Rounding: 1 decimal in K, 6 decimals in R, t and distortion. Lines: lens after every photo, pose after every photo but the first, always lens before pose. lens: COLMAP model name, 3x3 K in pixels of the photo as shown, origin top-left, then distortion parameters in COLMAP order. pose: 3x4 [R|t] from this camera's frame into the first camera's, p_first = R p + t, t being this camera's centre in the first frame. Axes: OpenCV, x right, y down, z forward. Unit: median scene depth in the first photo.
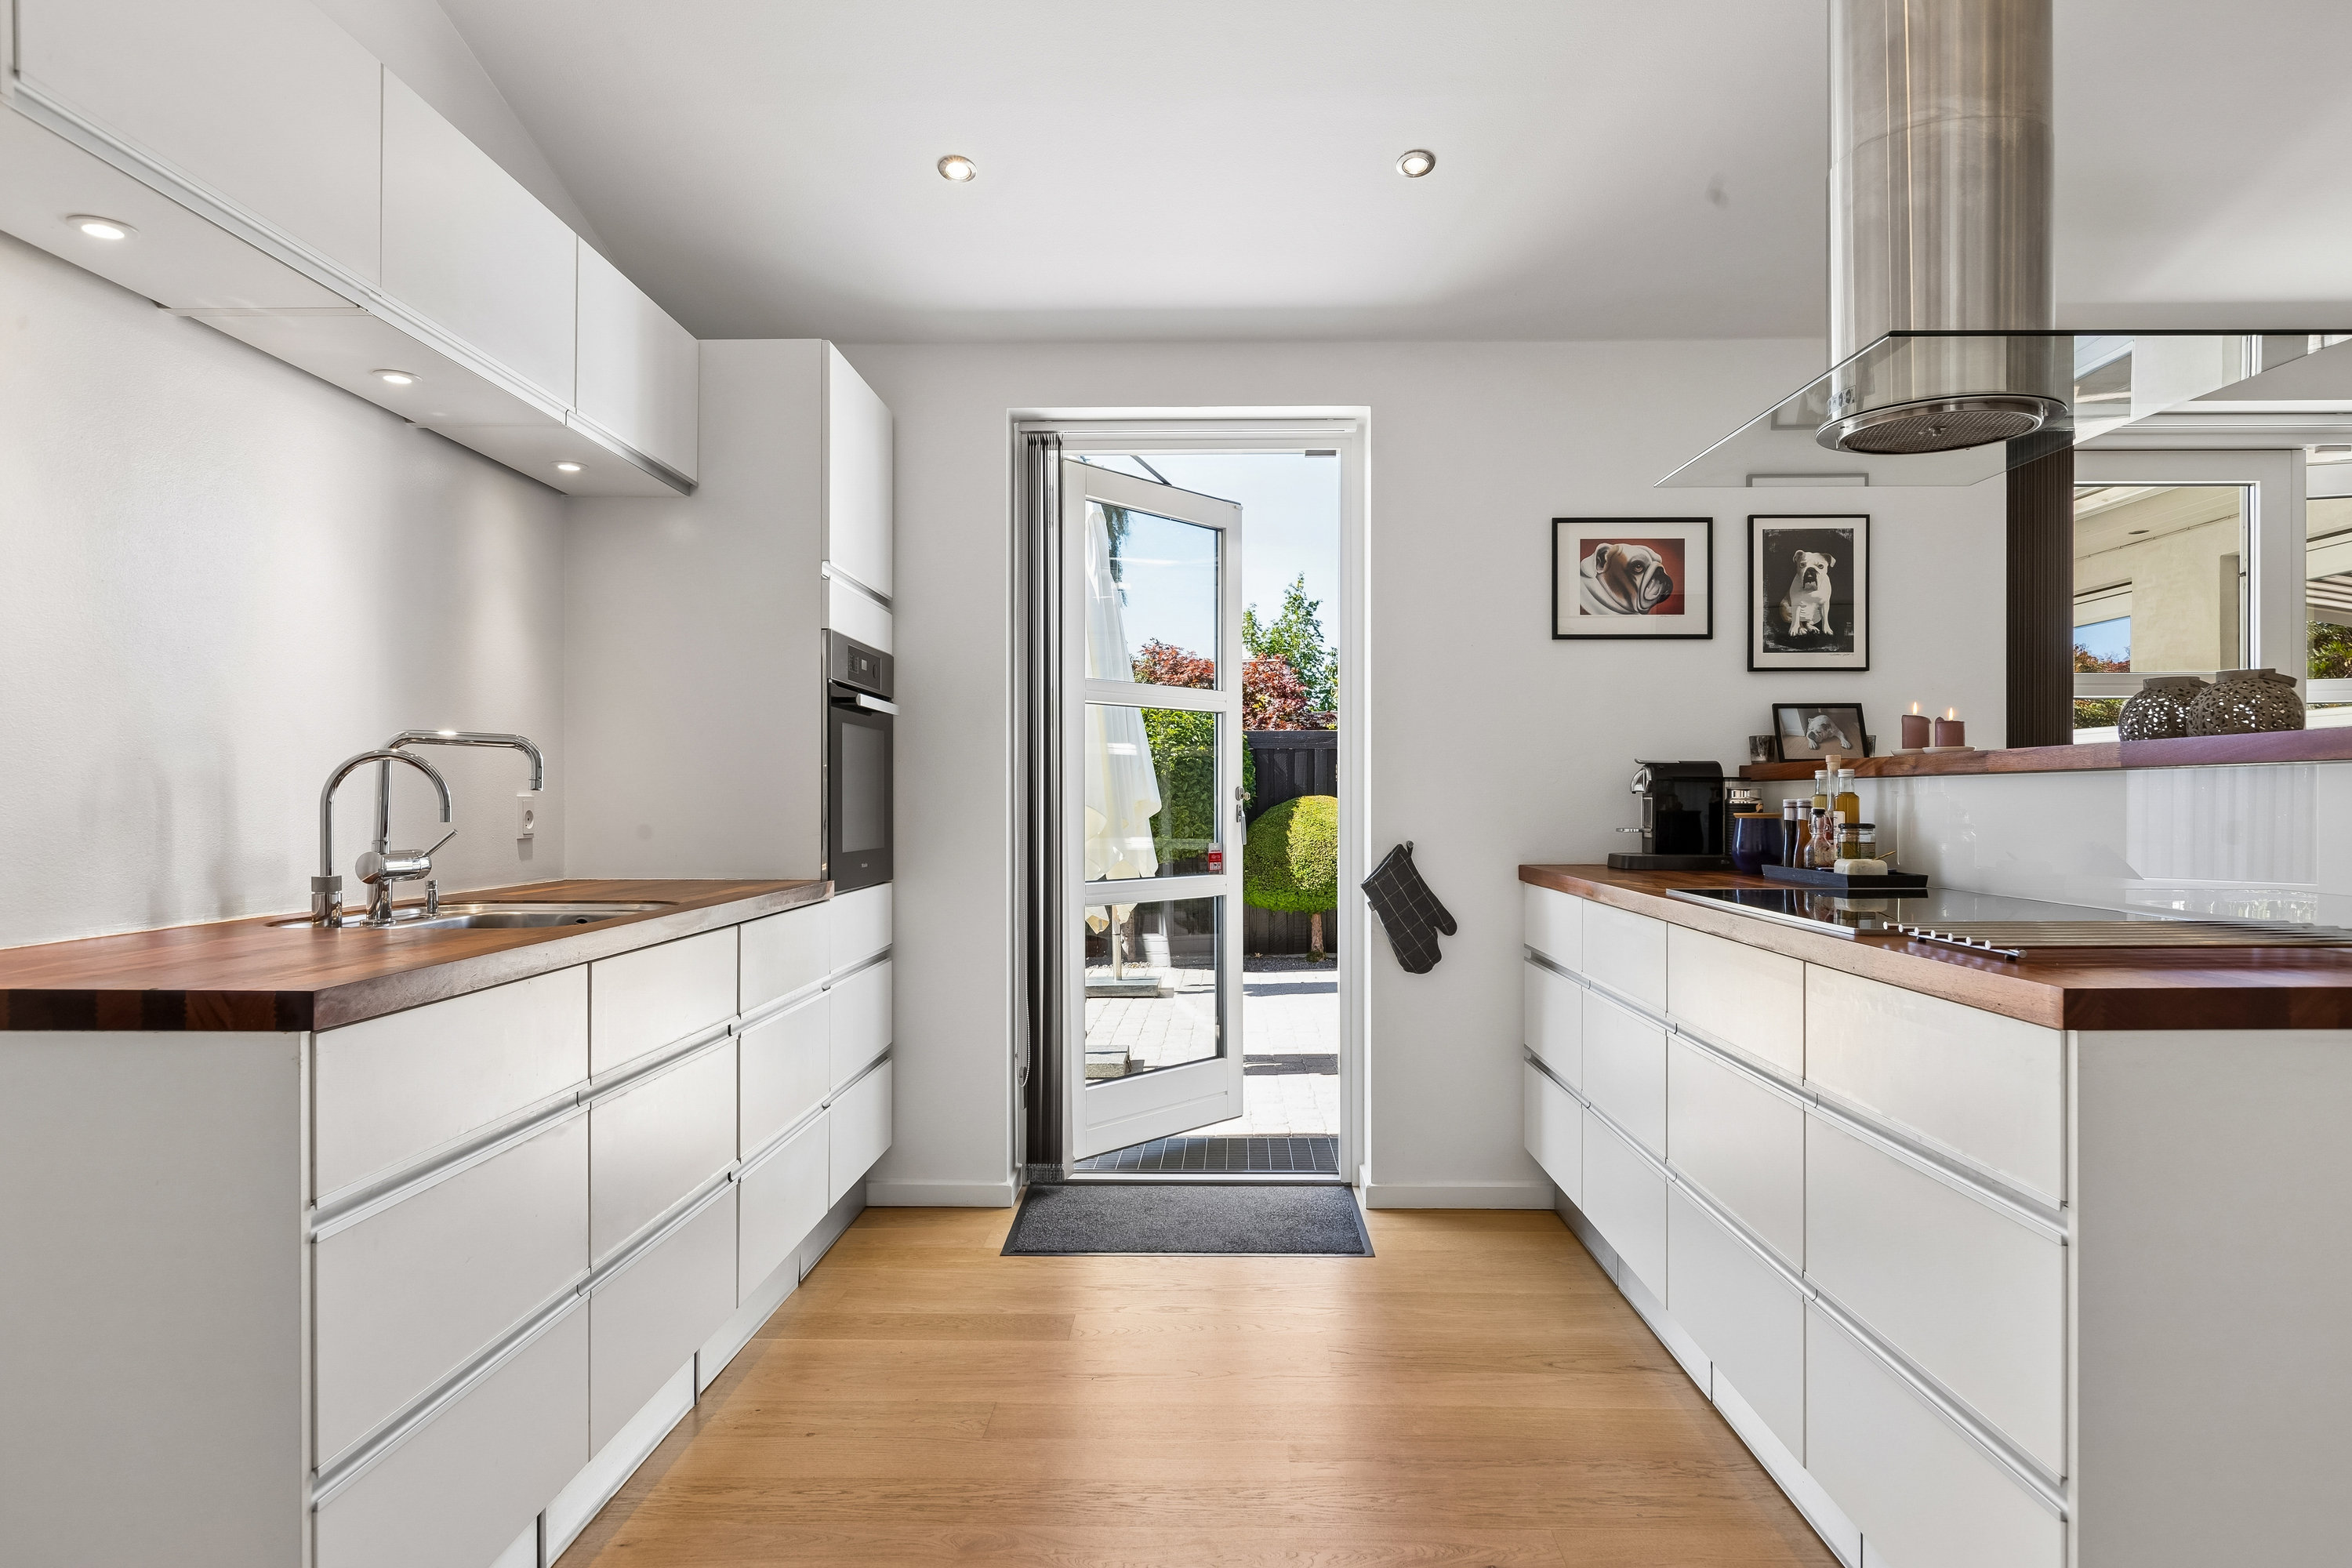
lens RADIAL K [[1437.1, 0, 1179.2], [0, 1437.1, 795.4], [0, 0, 1]] dist [-0.000535, -0.000602]
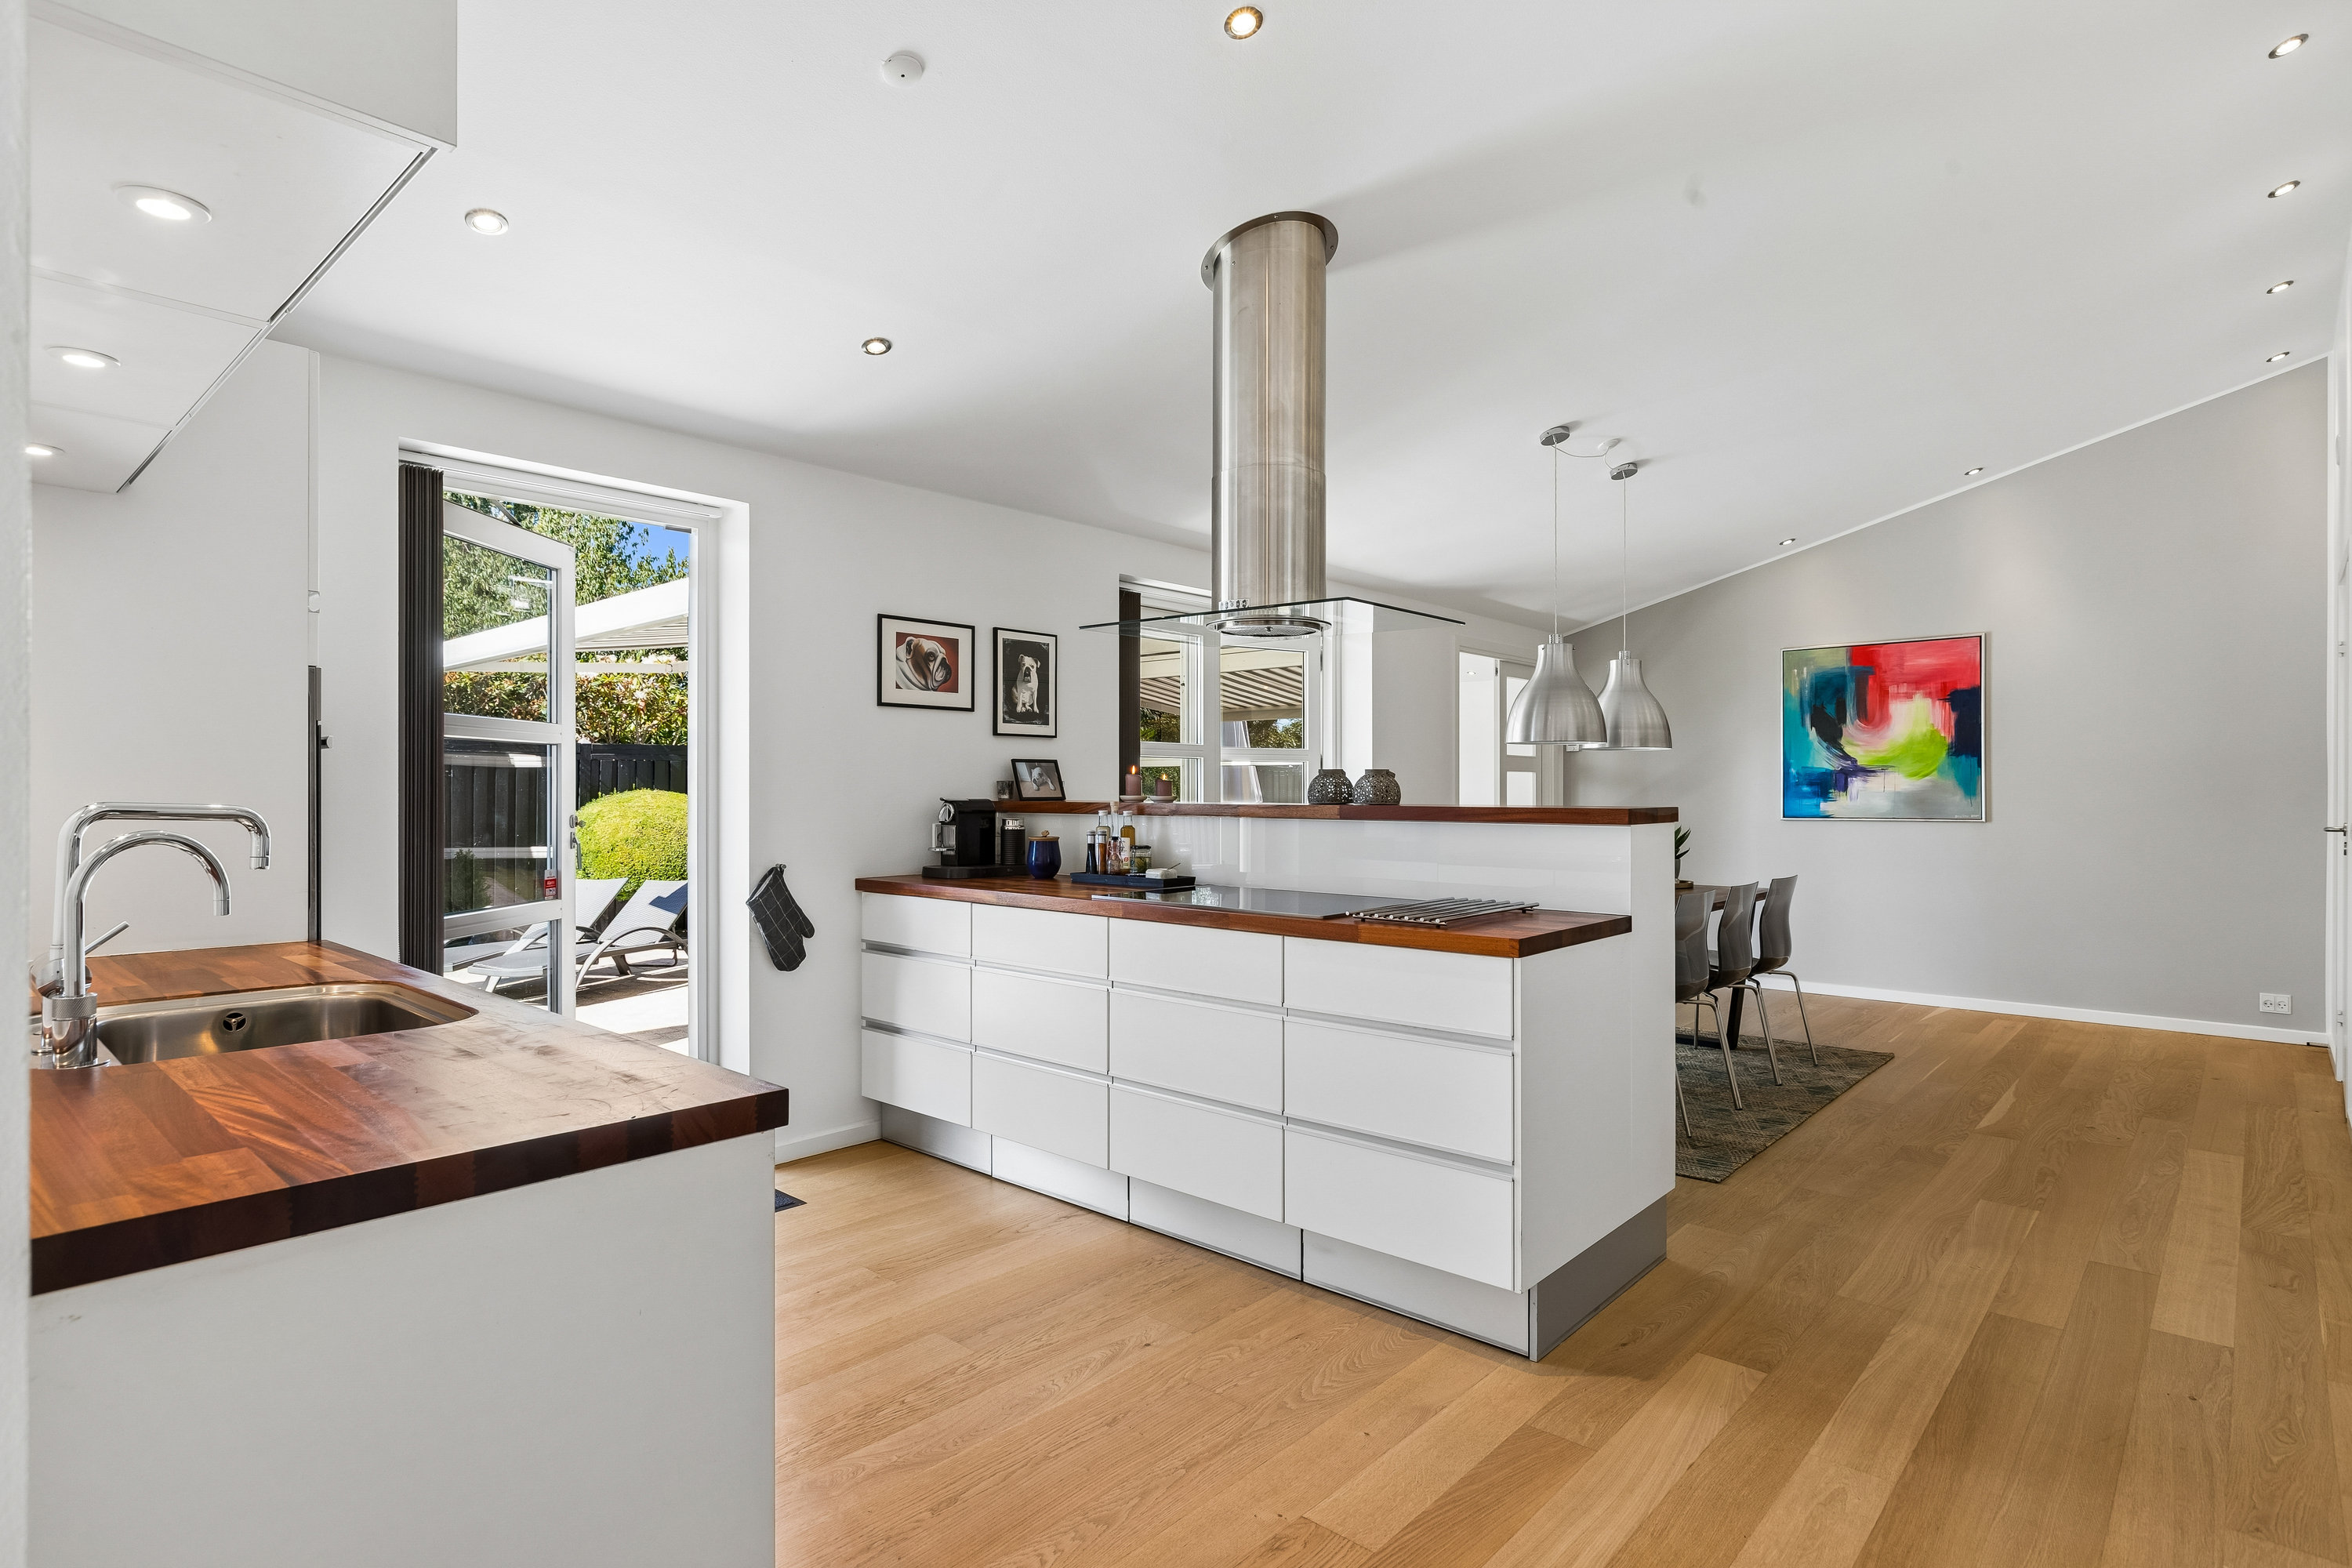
lens RADIAL K [[1212.2, 0, 1183.4], [0, 1212.2, 783.6], [0, 0, 1]] dist [-0.000310, -0.000068]
pose [[0.651167, 0.004780, 0.758920, -0.403671], [-0.002954, 0.999989, -0.003763, -0.034137], [-0.758929, 0.000208, 0.651174, 0.064415]]
